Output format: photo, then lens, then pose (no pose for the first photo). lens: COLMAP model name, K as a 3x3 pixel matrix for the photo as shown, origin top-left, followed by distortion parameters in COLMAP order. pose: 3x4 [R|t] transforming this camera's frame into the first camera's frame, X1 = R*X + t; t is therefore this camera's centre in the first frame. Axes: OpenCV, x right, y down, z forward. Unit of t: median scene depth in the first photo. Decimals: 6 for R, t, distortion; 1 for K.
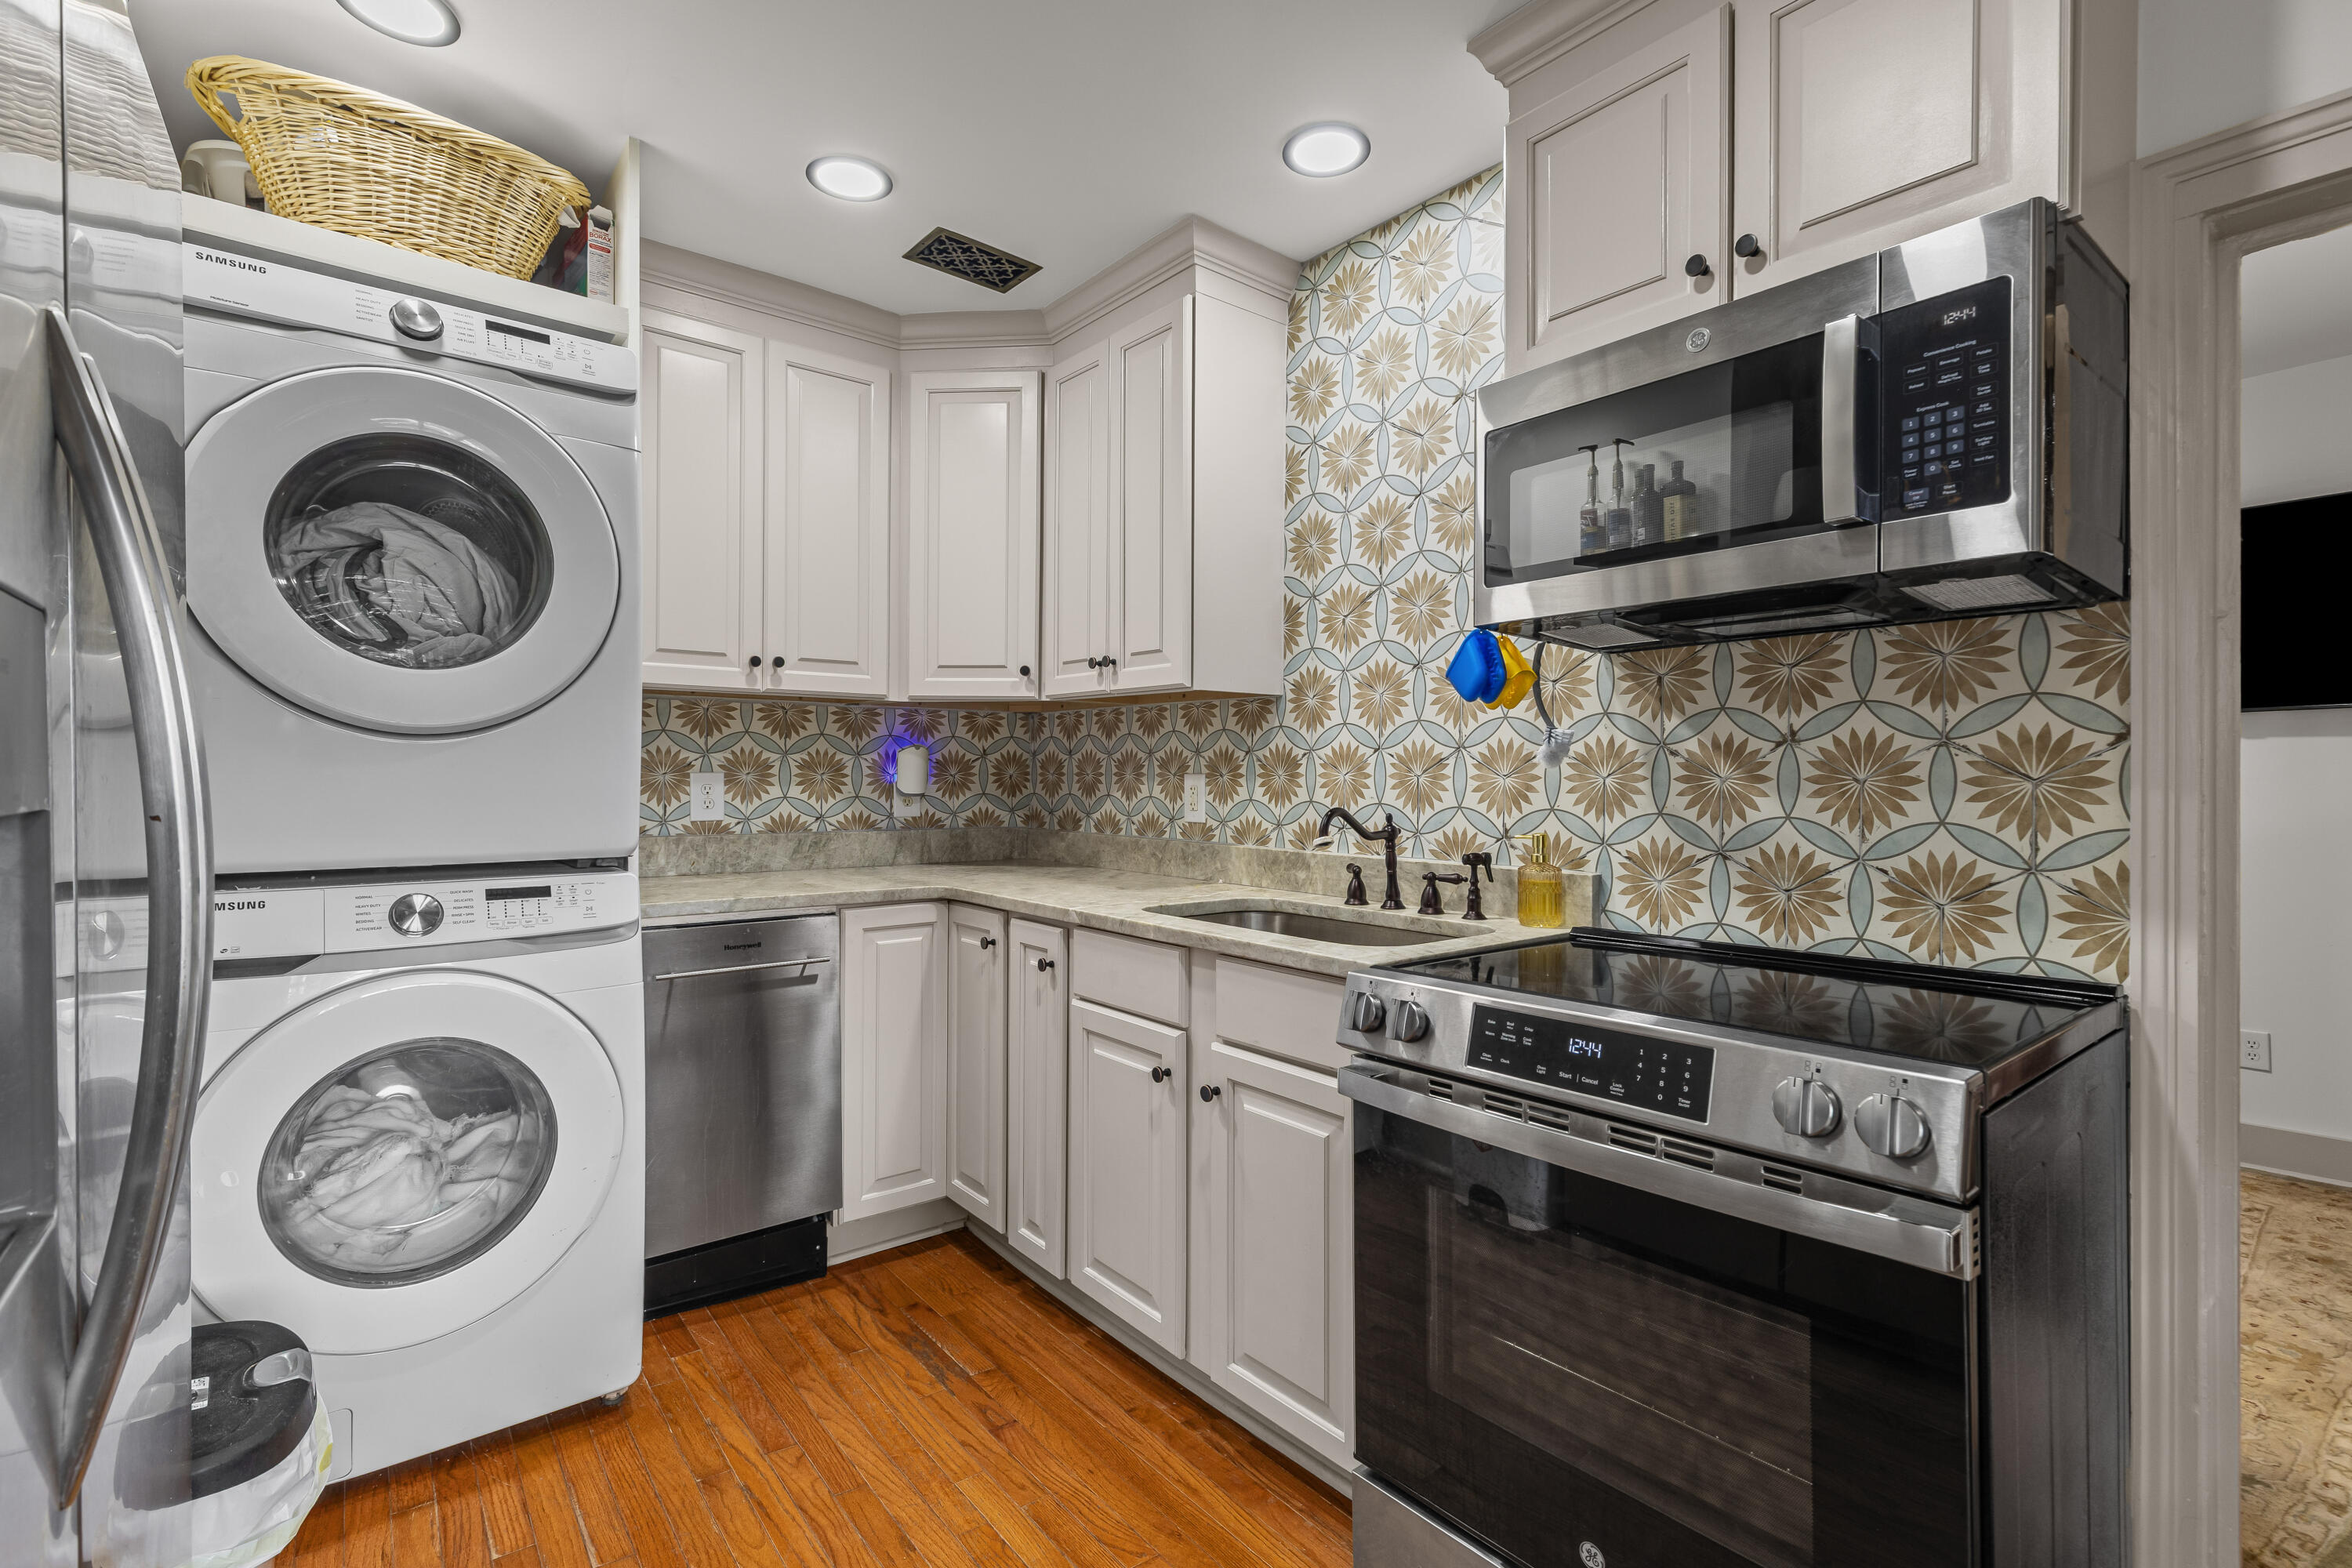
lens RADIAL K [[1053.0, 0, 1188.9], [0, 1053.0, 782.2], [0, 0, 1]] dist [0.005365, -0.001456]
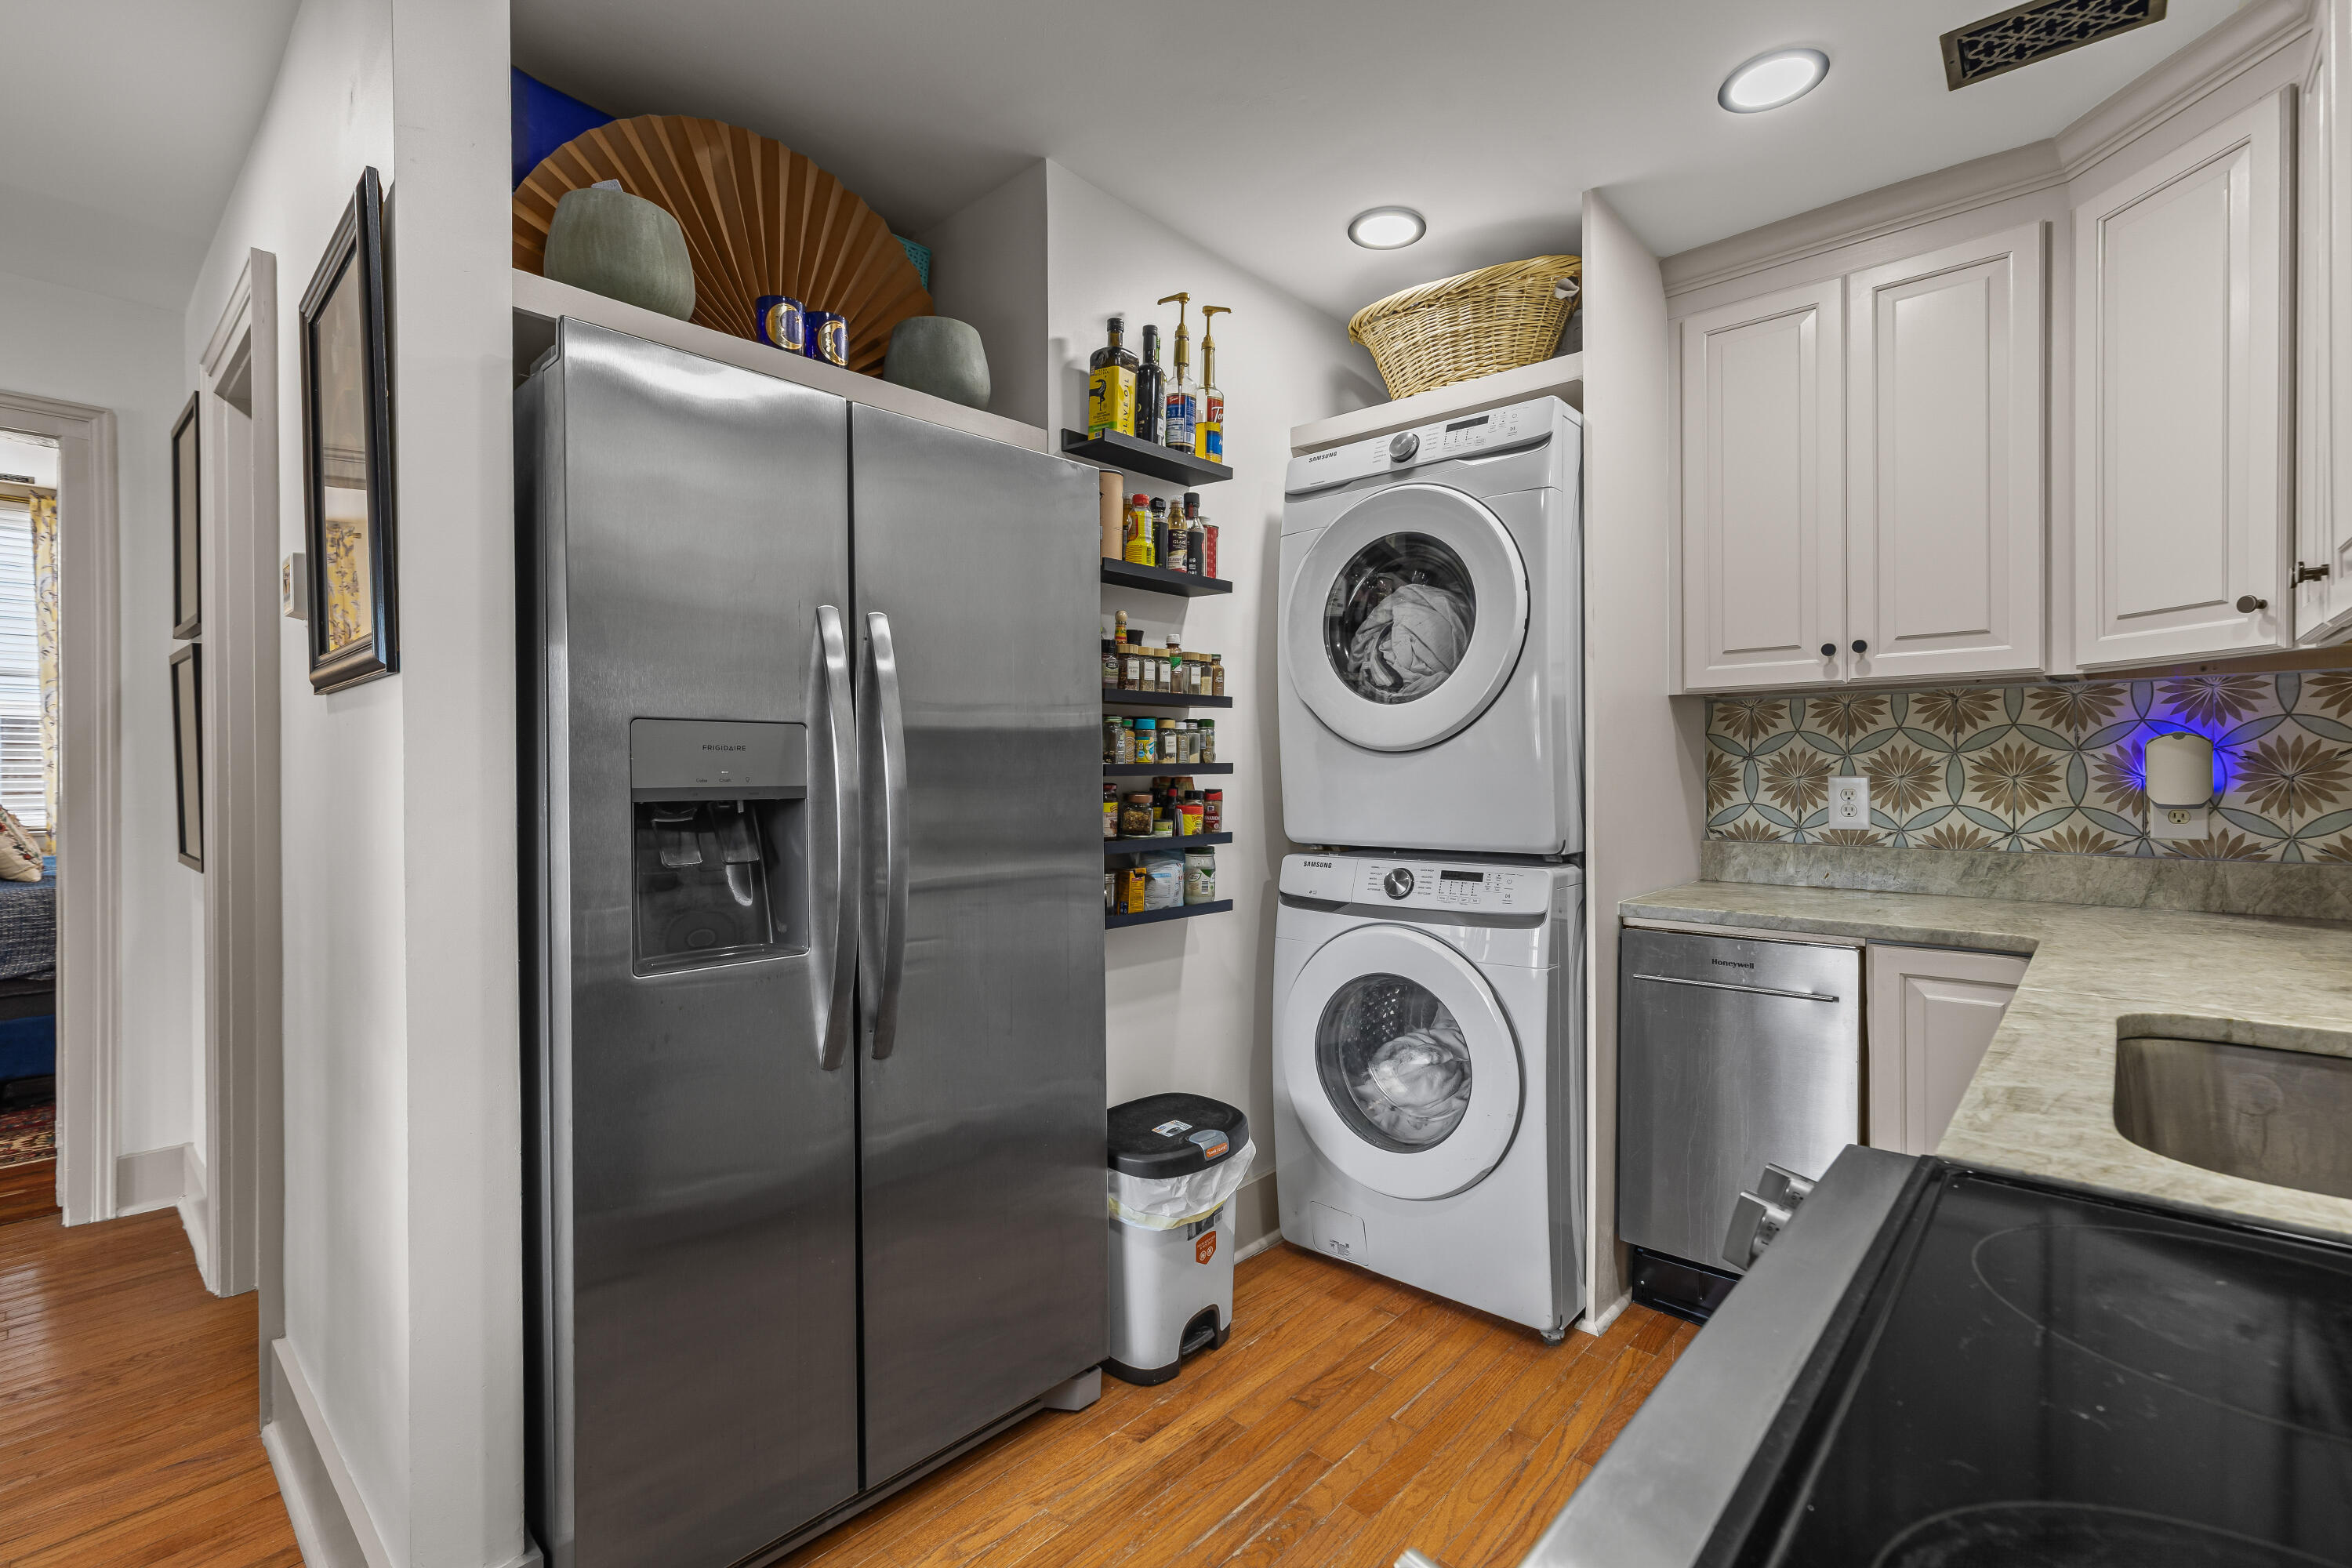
lens RADIAL K [[1053.0, 0, 1178.8], [0, 1053.0, 780.9], [0, 0, 1]] dist [0.005365, -0.001456]
pose [[0.162596, 0.000038, -0.986693, 0.410489], [-0.001551, 0.999999, -0.000217, -0.004636], [0.986691, 0.001566, 0.162596, 0.359679]]
